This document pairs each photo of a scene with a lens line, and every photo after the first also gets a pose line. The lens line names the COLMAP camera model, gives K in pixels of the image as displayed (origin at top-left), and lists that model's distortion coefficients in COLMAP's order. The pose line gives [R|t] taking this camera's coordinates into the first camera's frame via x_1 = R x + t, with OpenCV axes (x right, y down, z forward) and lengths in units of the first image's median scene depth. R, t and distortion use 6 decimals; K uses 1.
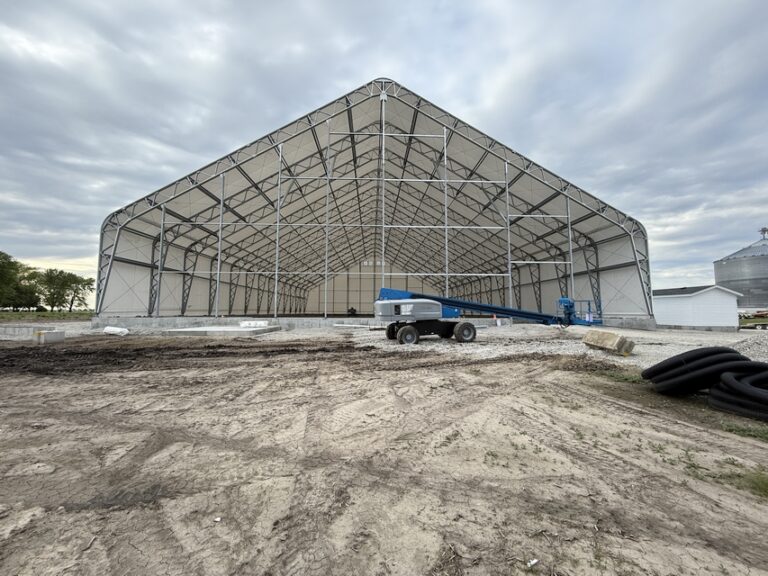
lens RADIAL K [[306.6, 0, 380.7], [0, 306.6, 290.8], [0, 0, 1]] dist [-0.001064, -0.000081]
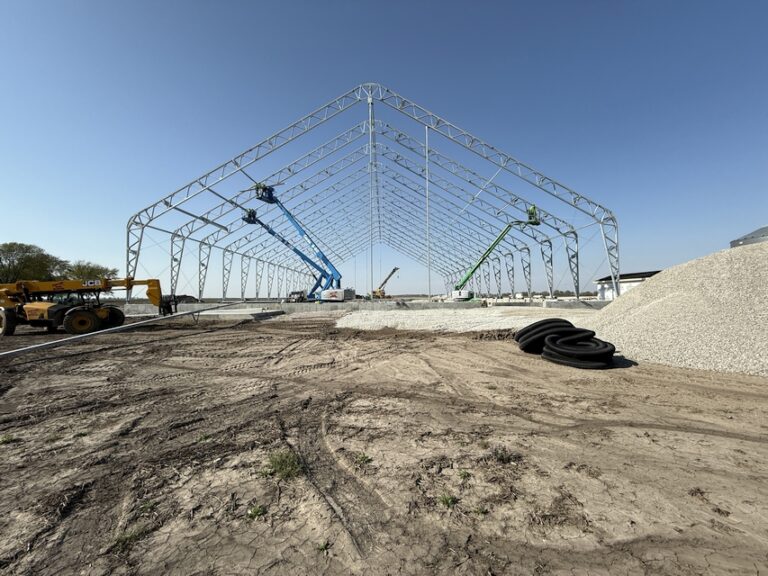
lens RADIAL K [[306.6, 0, 383.0], [0, 306.6, 289.9], [0, 0, 1]] dist [-0.001064, -0.000081]
pose [[0.999297, -0.012446, -0.035377, 0.063265], [0.014050, 0.998868, 0.045437, -0.005491], [0.034772, -0.045902, 0.998341, -0.092972]]
